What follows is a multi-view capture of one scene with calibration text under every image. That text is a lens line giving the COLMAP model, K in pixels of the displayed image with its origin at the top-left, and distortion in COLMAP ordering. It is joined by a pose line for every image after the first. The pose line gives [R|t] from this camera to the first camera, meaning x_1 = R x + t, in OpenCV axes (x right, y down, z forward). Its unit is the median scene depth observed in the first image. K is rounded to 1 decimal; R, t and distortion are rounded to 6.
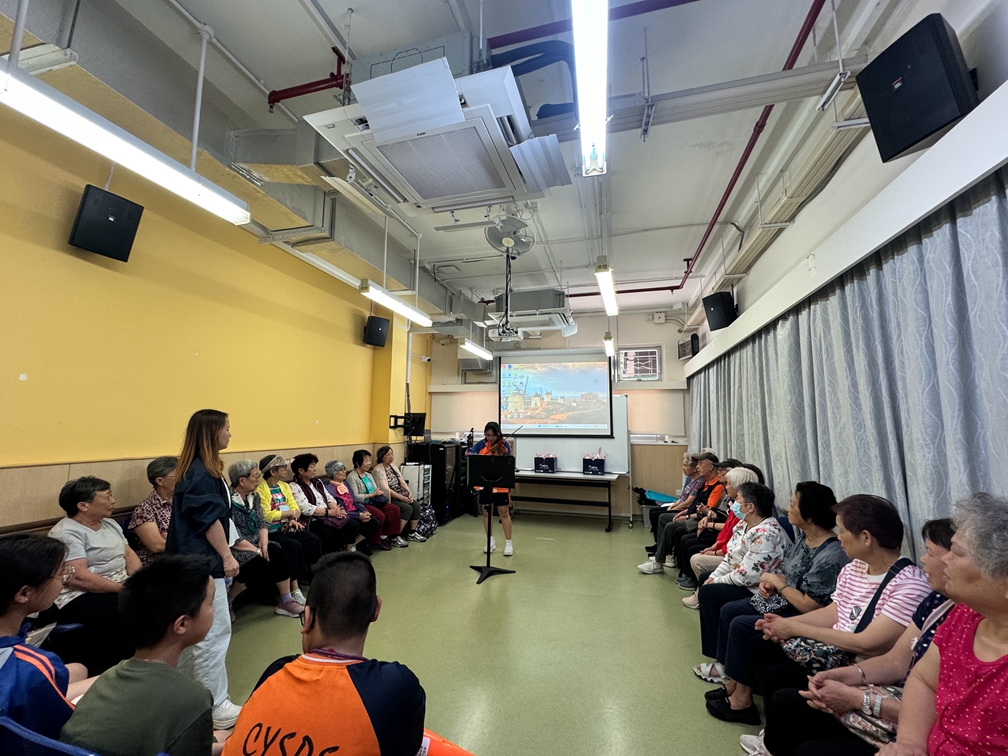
lens RADIAL K [[412.2, 0, 508.2], [0, 412.2, 375.1], [0, 0, 1]] dist [0.000049, -0.000299]
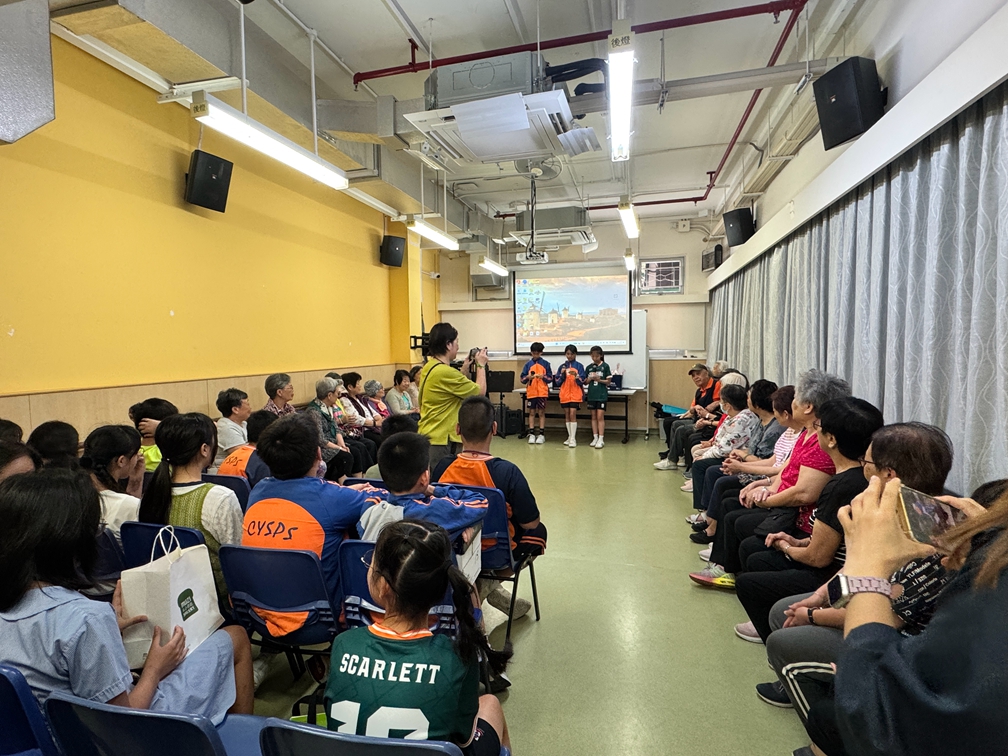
lens RADIAL K [[517.5, 0, 504.0], [0, 517.5, 378.0], [0, 0, 1]] dist [0.001115, 0.000418]
pose [[0.999755, -0.022078, 0.001753, -0.071520], [0.021373, 0.982514, 0.184956, -0.034661], [-0.005806, -0.184873, 0.982745, -0.298223]]
